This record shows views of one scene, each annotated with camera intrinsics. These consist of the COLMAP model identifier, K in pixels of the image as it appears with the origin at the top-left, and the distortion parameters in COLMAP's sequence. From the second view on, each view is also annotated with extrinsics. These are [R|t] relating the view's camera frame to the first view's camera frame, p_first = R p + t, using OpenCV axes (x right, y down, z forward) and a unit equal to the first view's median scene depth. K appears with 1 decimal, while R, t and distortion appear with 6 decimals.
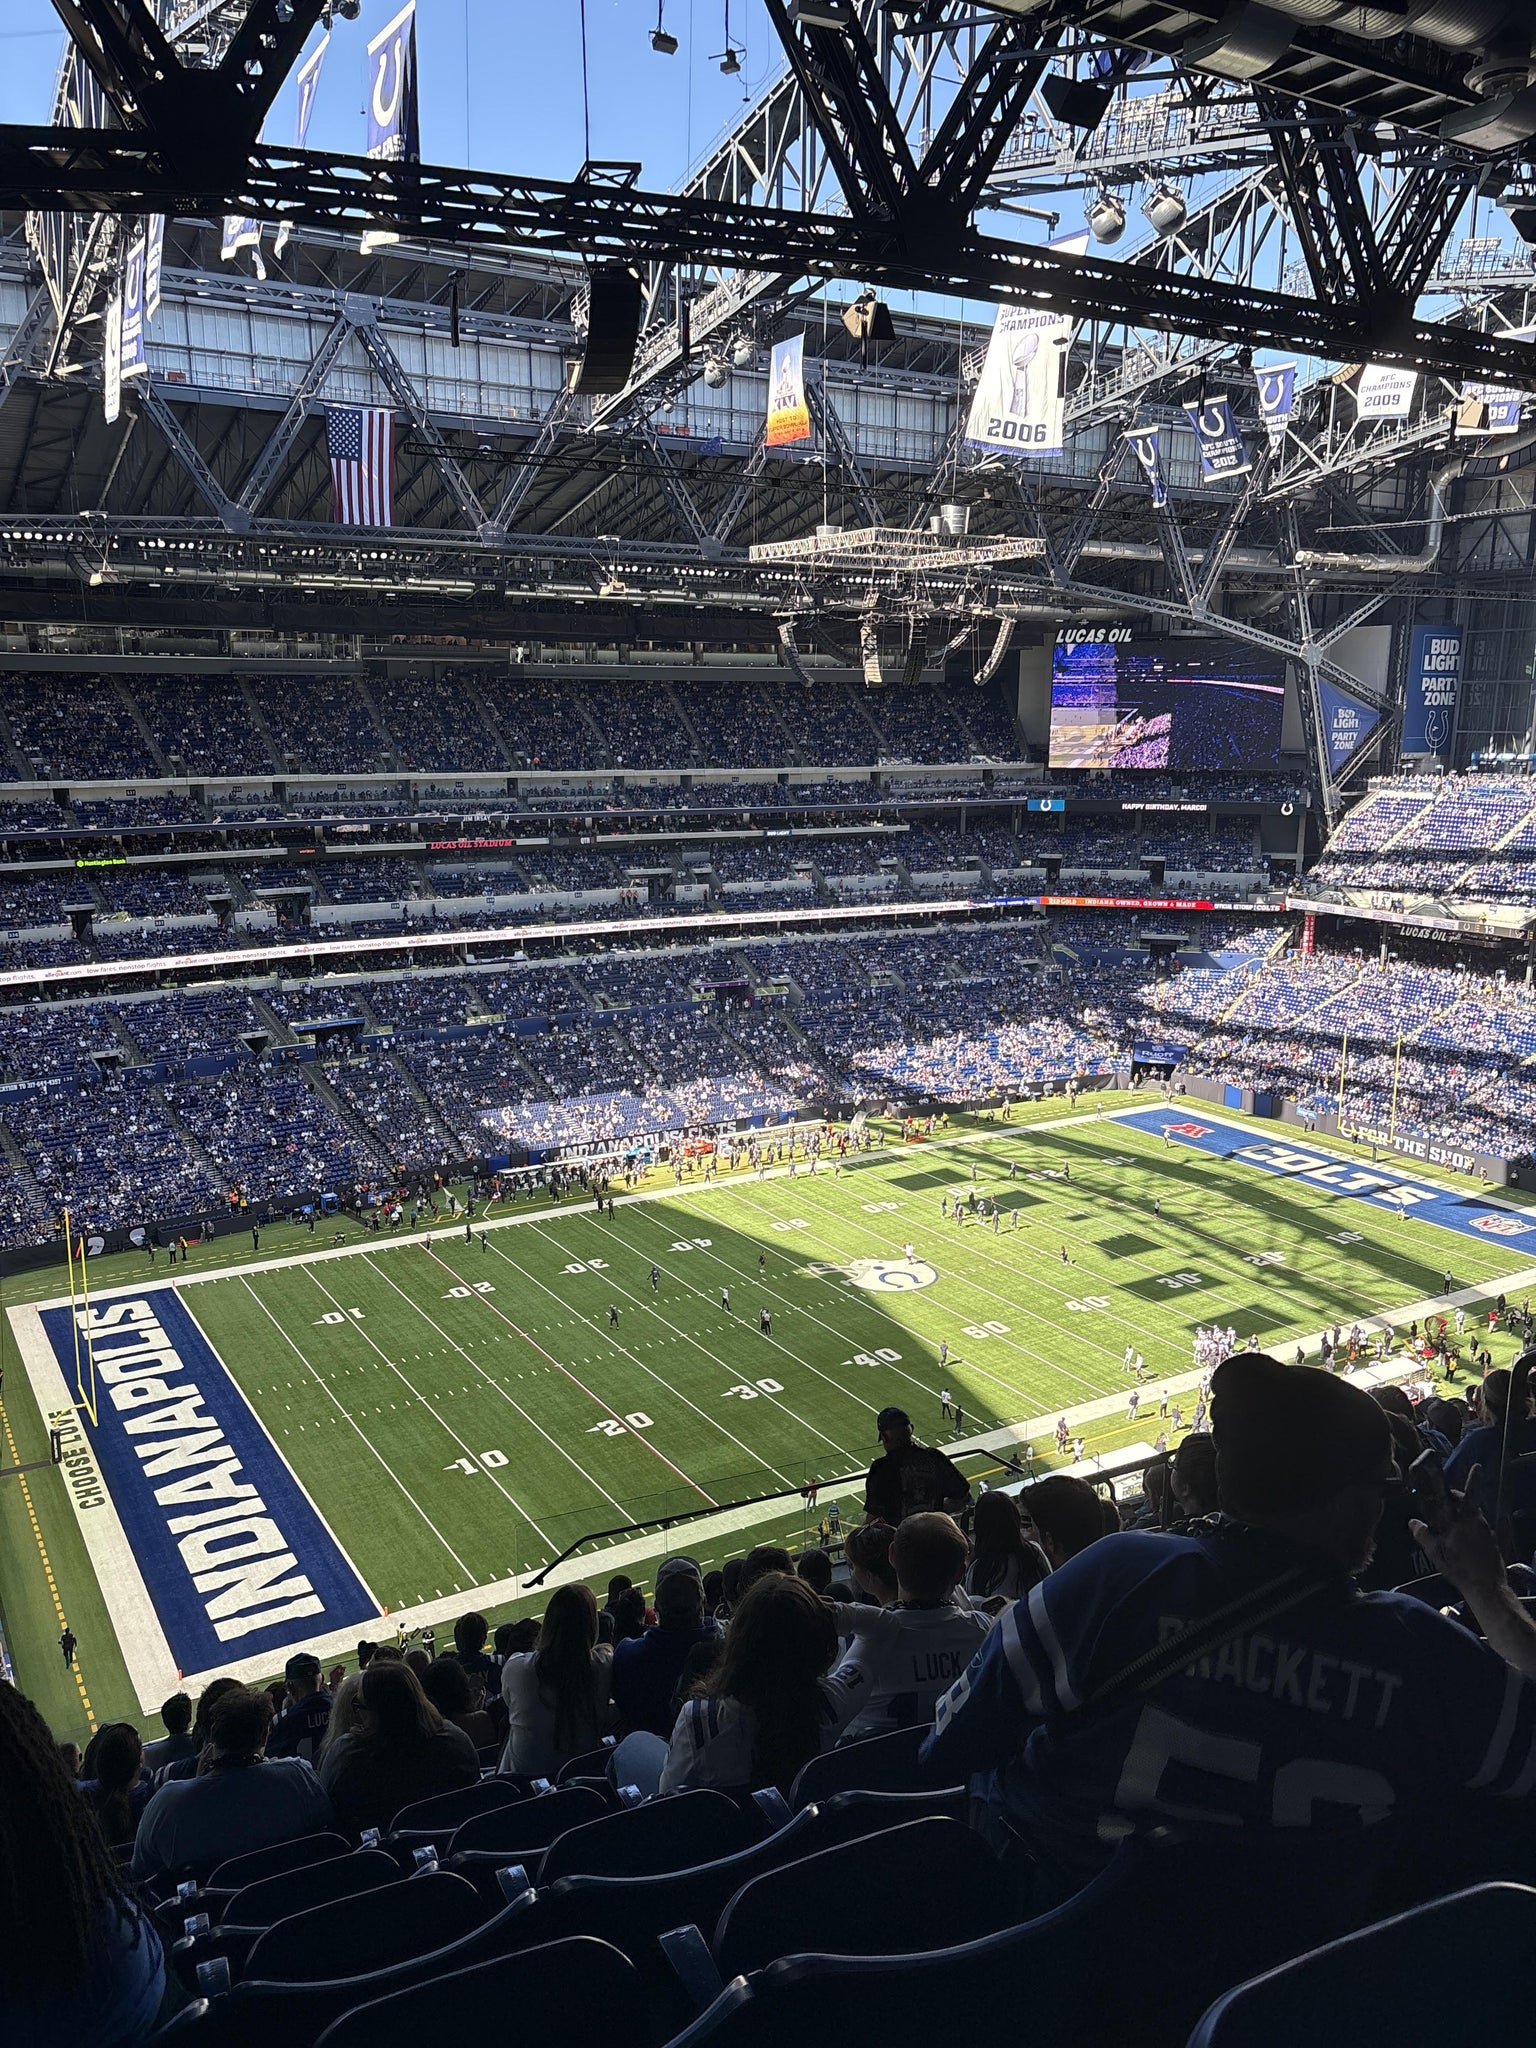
lens RADIAL K [[1529.1, 0, 768.0], [0, 1529.1, 1024.0], [0, 0, 1]] dist [0.015284, -0.000925]
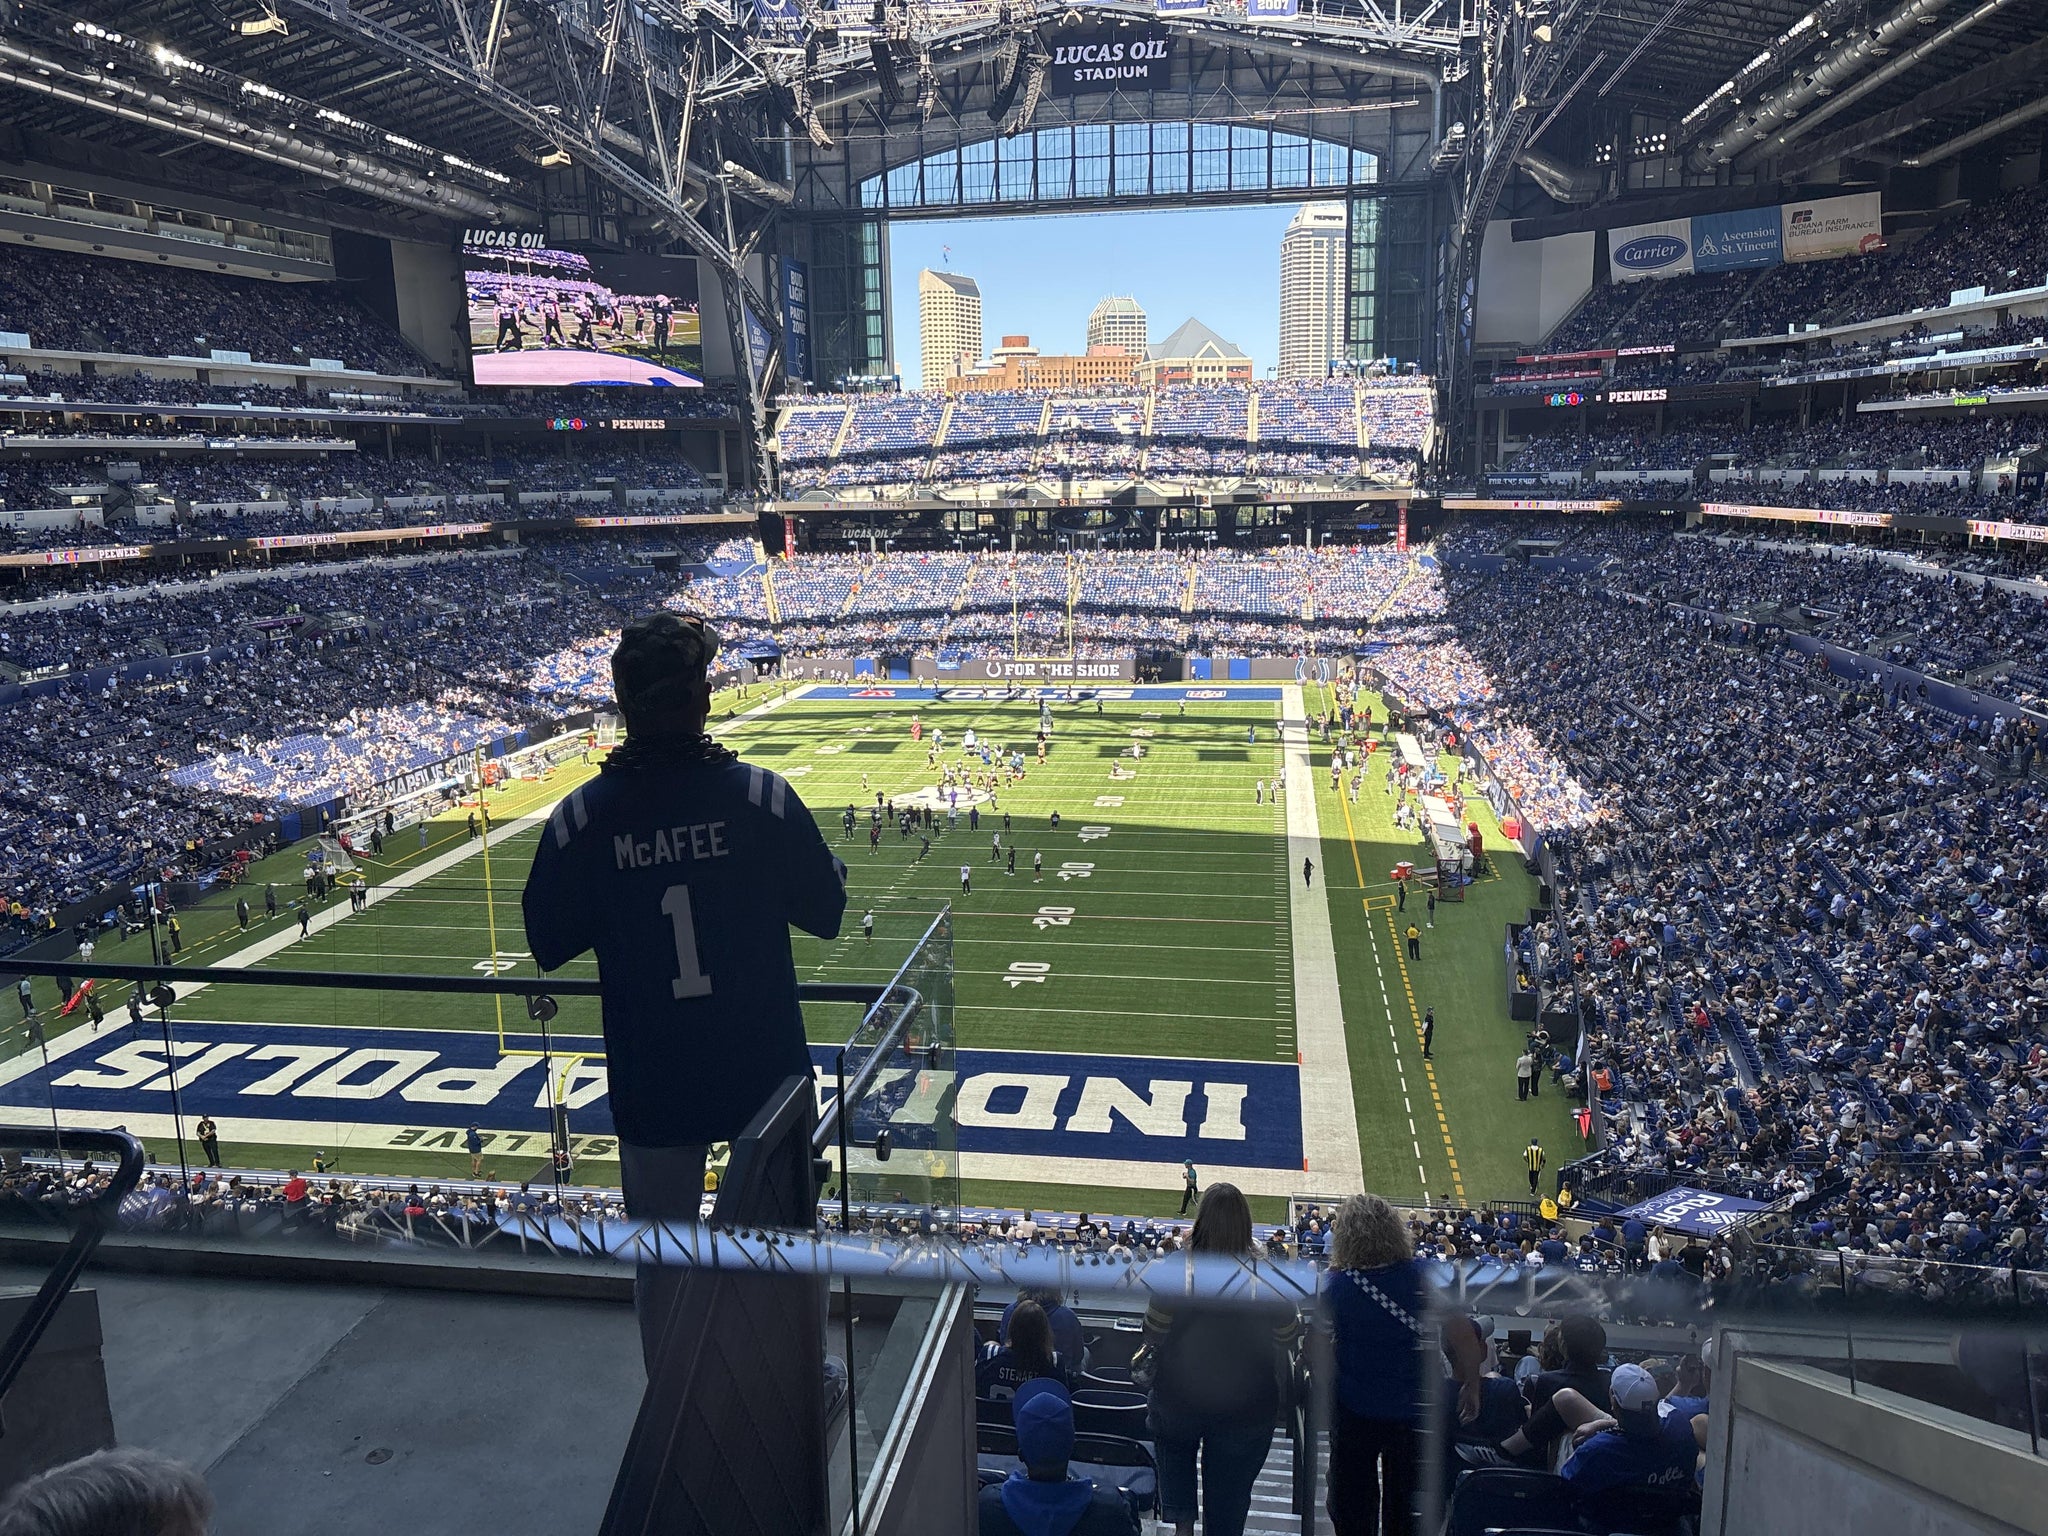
lens RADIAL K [[1529.1, 0, 1024.0], [0, 1529.1, 768.0], [0, 0, 1]] dist [0.015284, -0.000925]
pose [[0.644237, -0.160981, 0.747693, -0.700260], [0.172256, 0.983021, 0.063226, 0.116370], [-0.745176, 0.088062, 0.661028, 0.417622]]
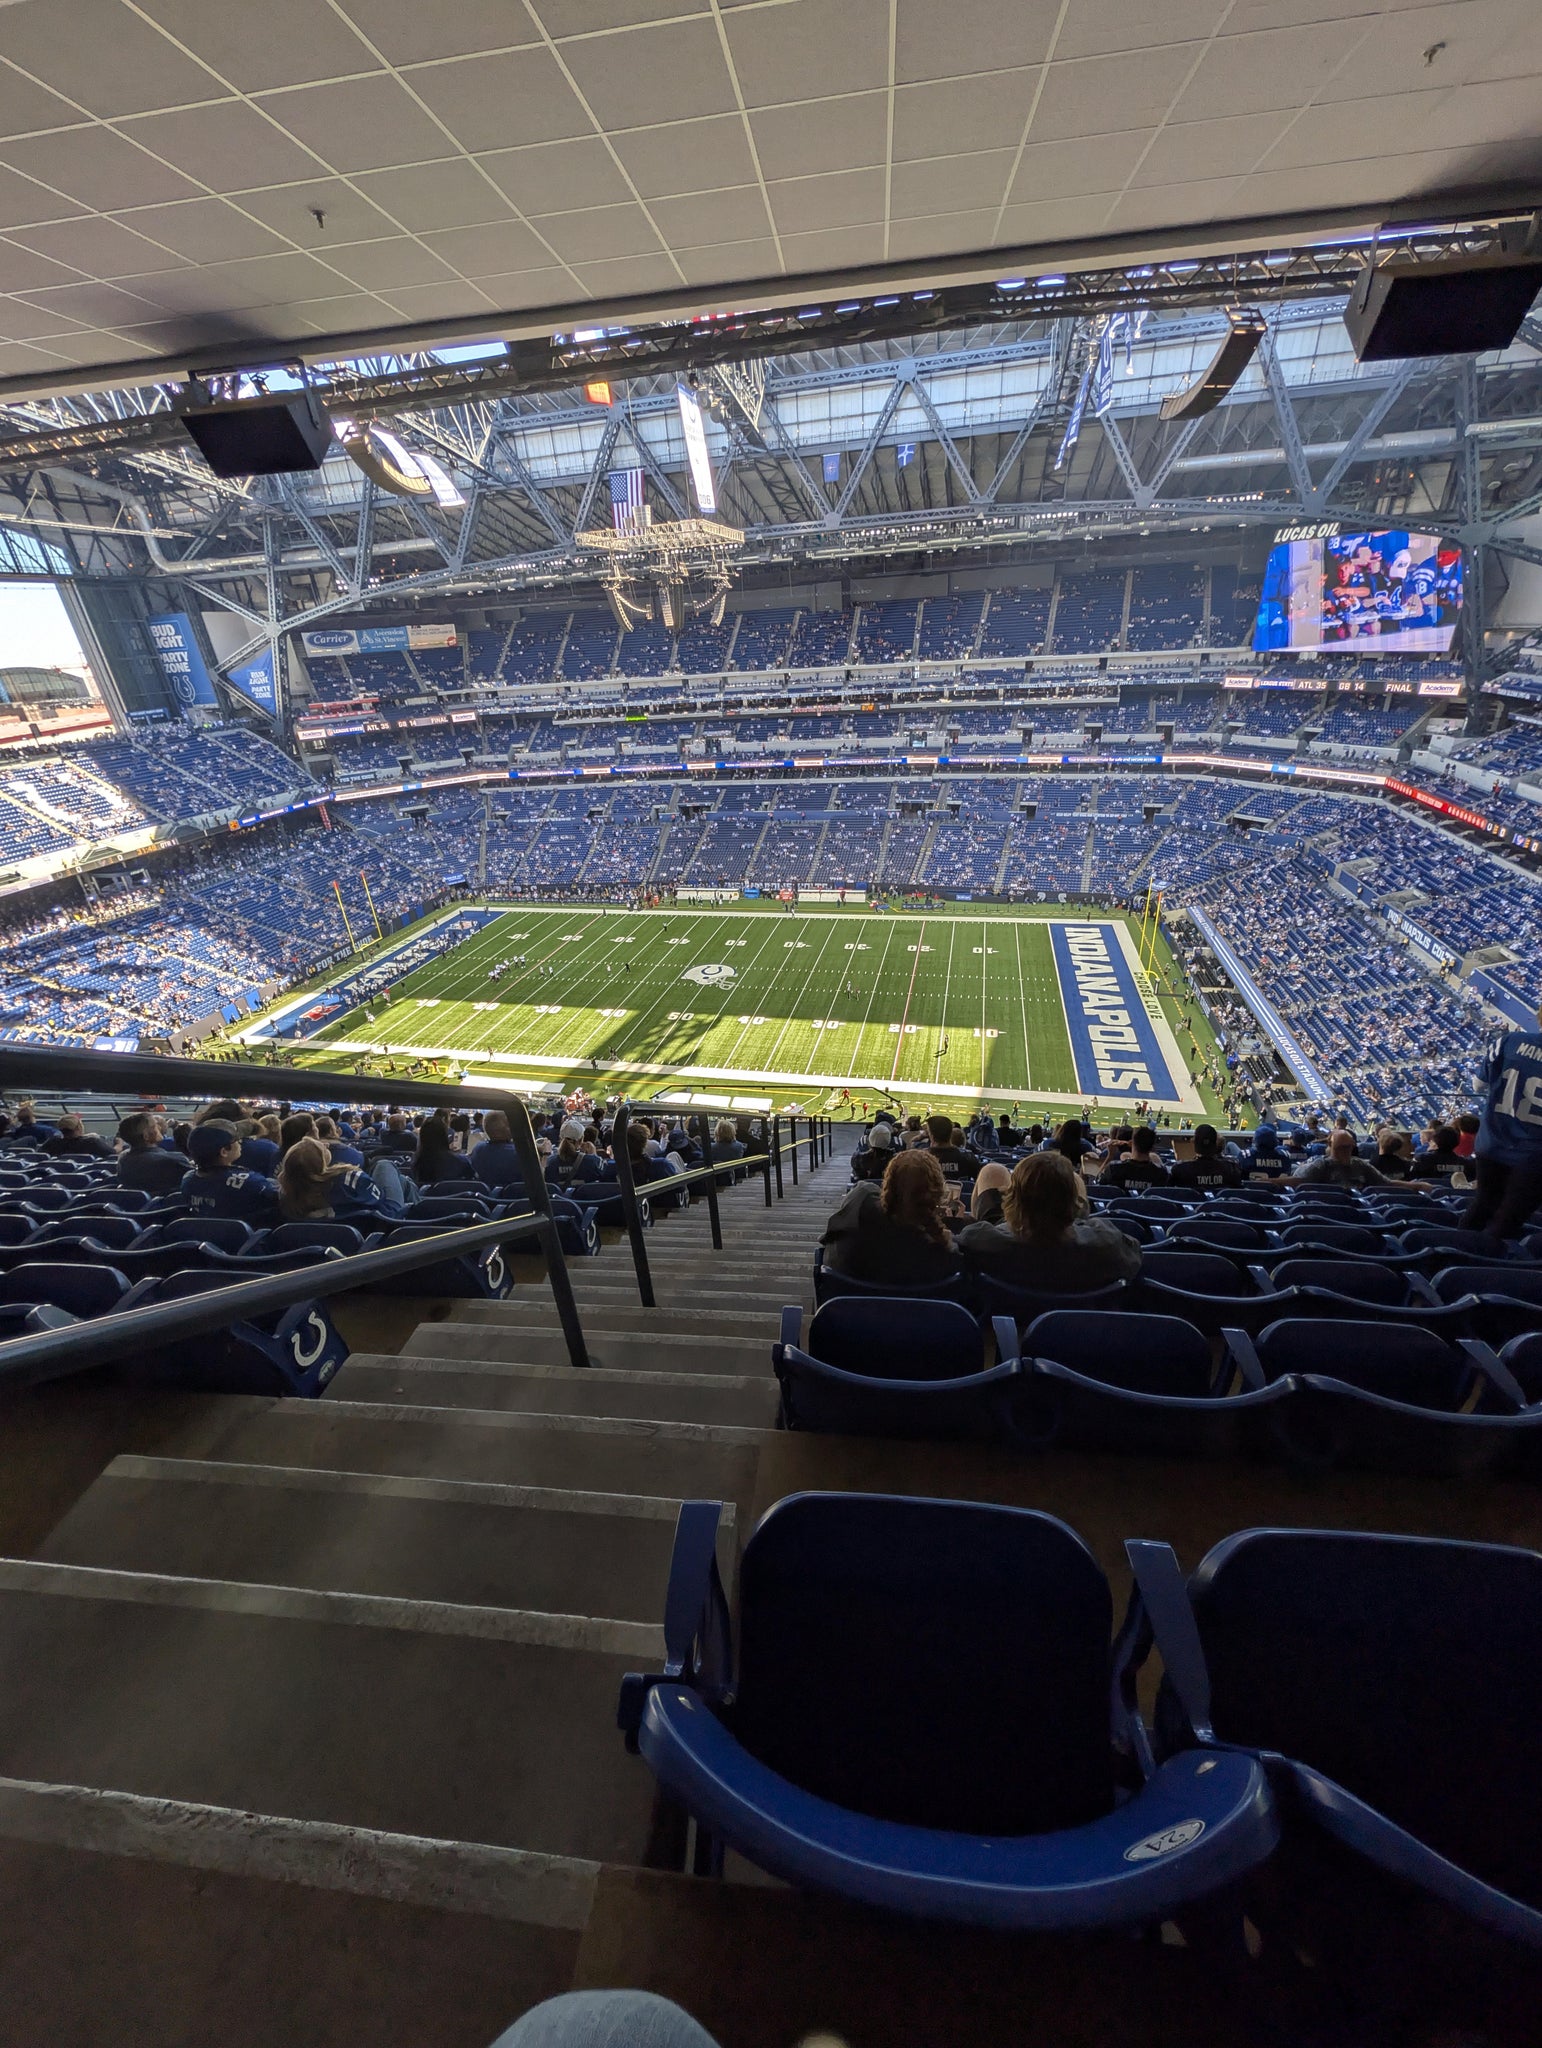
lens RADIAL K [[786.7, 0, 771.0], [0, 786.7, 1024.0], [0, 0, 1]] dist [-0.016642, -0.000047]
pose [[-0.697644, -0.281154, 0.658973, -0.745209], [0.206379, 0.801931, 0.560637, -0.367720], [-0.686076, 0.527124, -0.501438, 1.760692]]
